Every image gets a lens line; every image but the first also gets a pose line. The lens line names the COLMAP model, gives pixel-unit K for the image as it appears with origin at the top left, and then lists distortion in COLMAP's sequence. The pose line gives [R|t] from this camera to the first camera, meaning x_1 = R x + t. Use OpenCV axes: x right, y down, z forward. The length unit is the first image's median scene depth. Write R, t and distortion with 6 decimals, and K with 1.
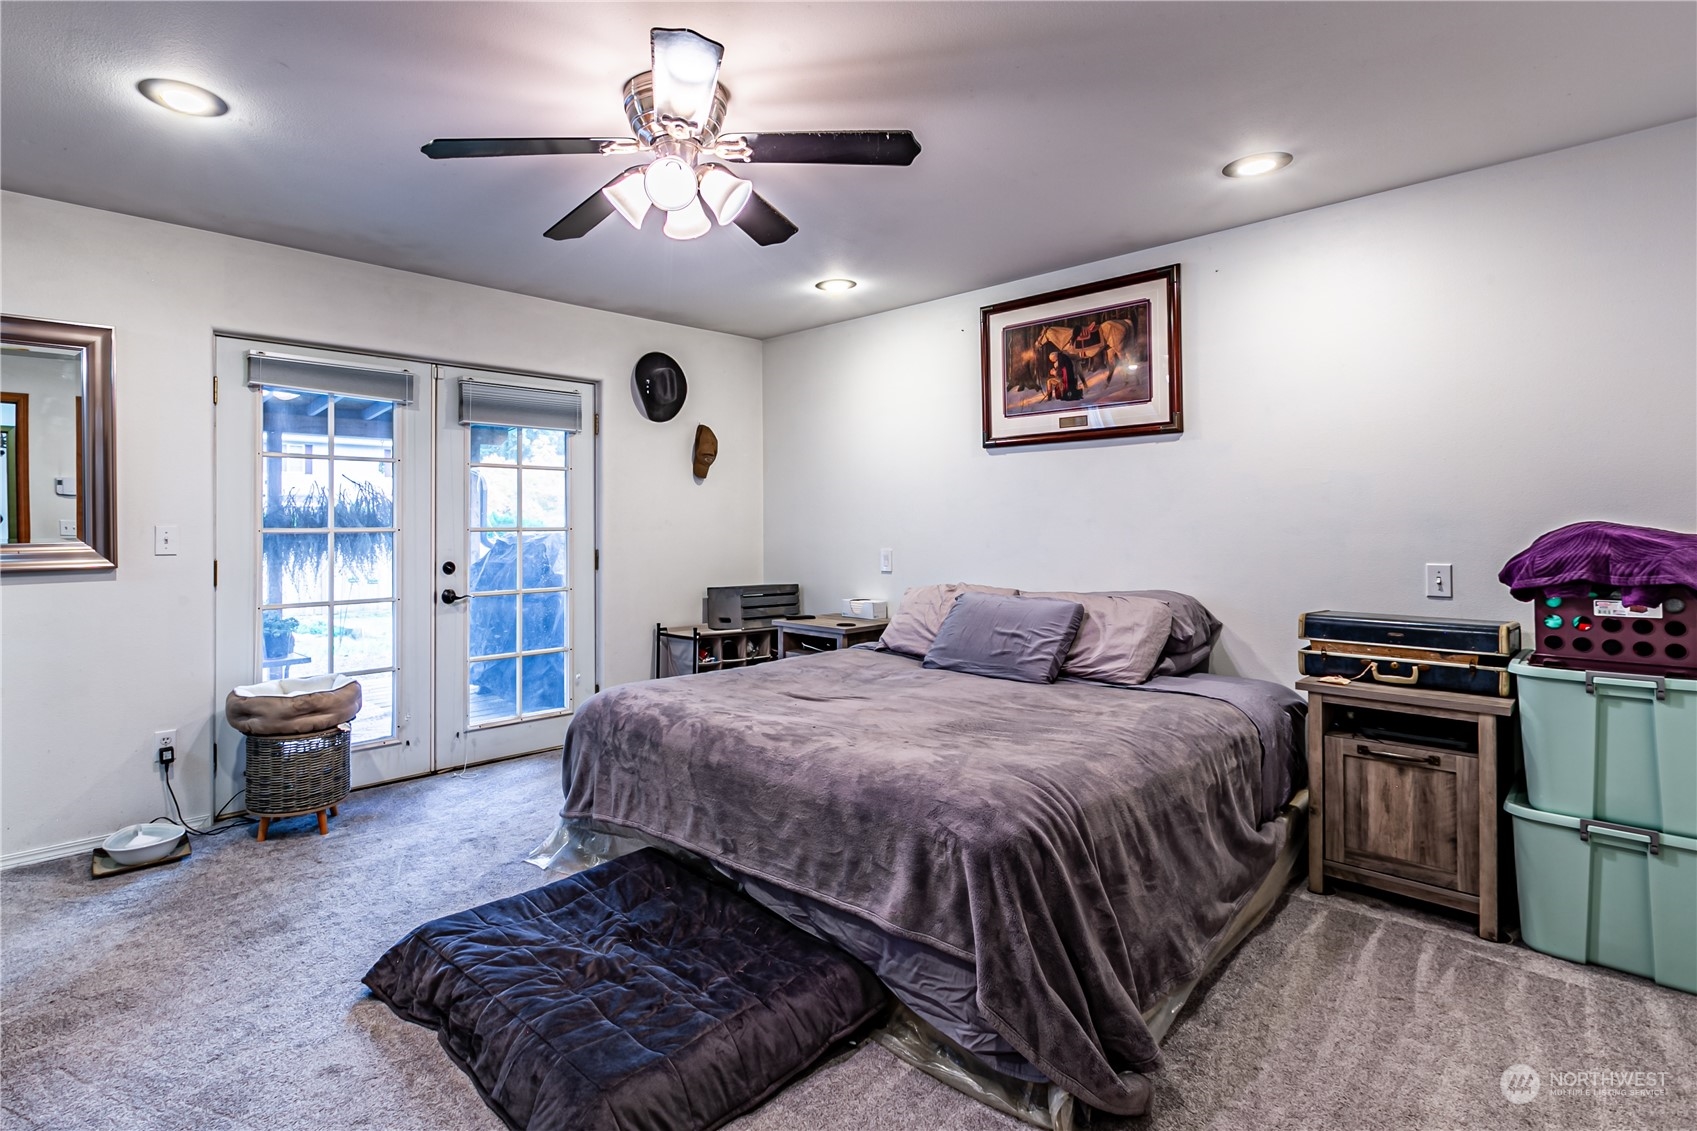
lens RADIAL K [[816.0, 0, 845.9], [0, 816.0, 514.6], [0, 0, 1]] dist [0.001400, 0.000633]
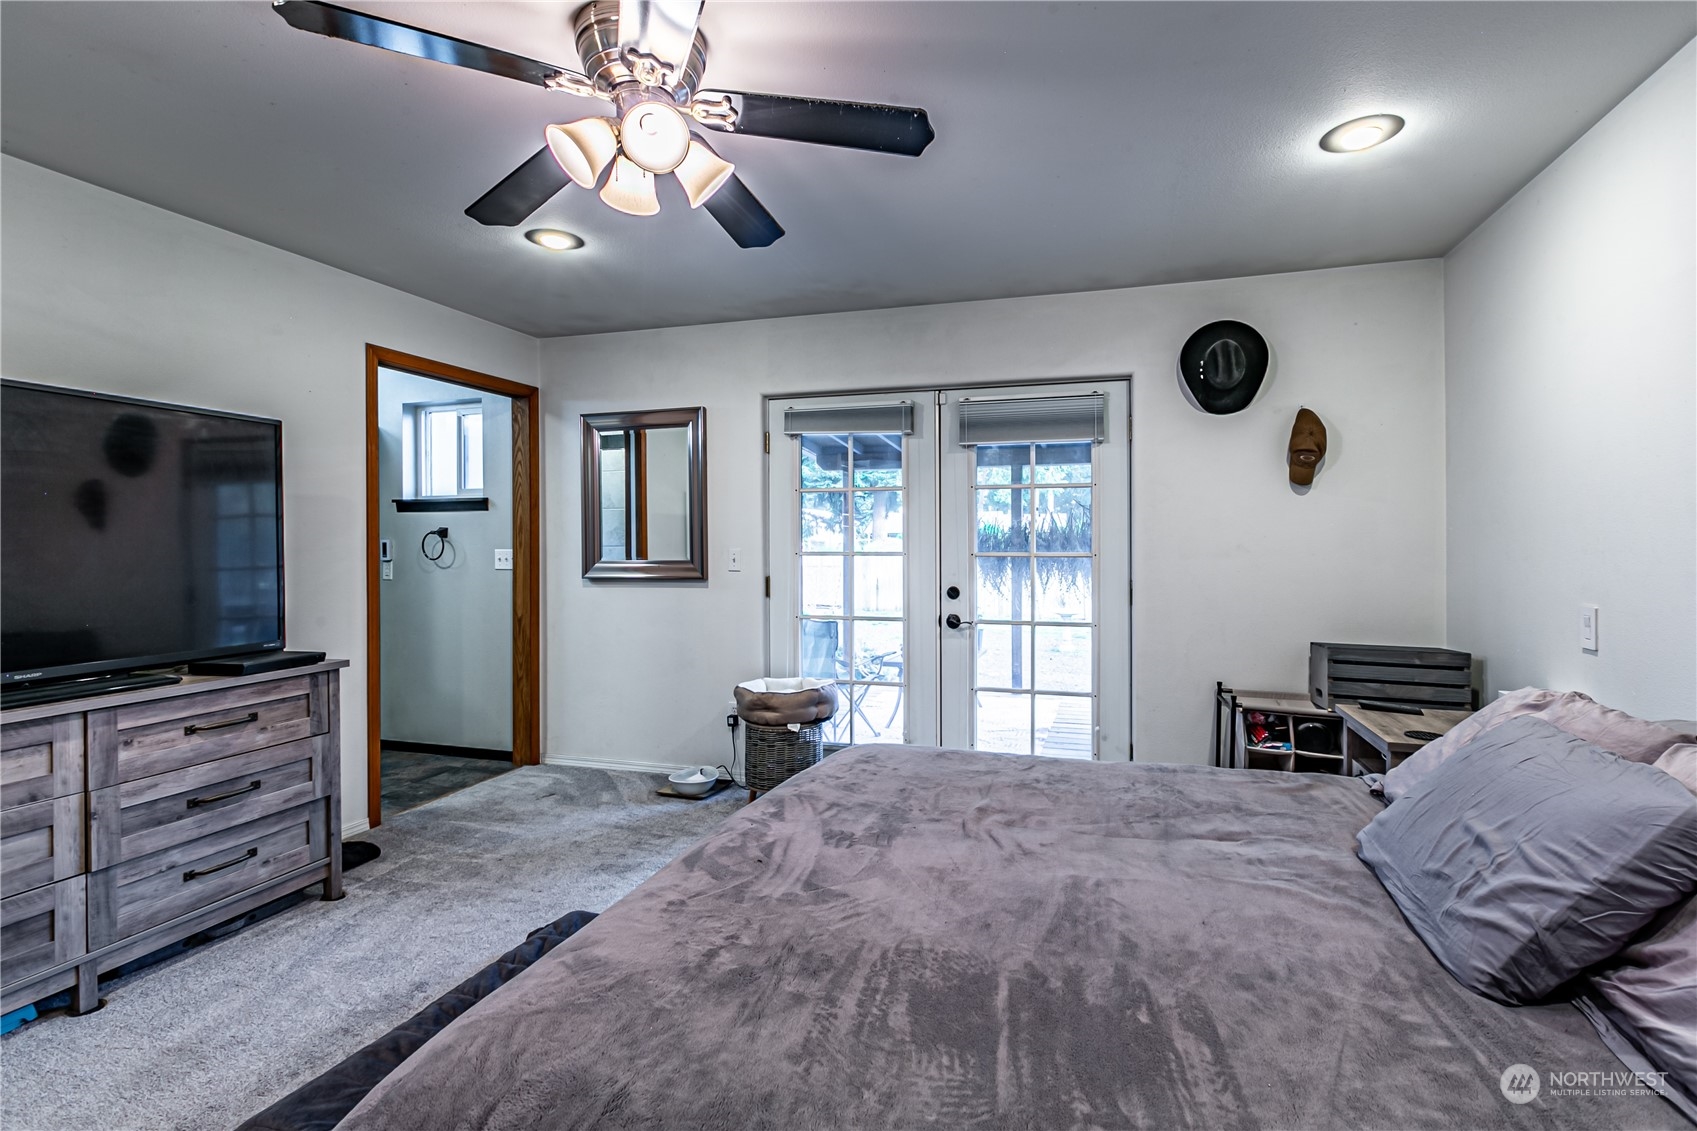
lens RADIAL K [[809.3, 0, 880.2], [0, 809.3, 550.8], [0, 0, 1]] dist [-0.002564, 0.000327]
pose [[0.467880, 0.011784, -0.883714, 0.348843], [0.005444, 0.999854, 0.016216, -0.002526], [0.883775, -0.012398, 0.467747, 0.463318]]
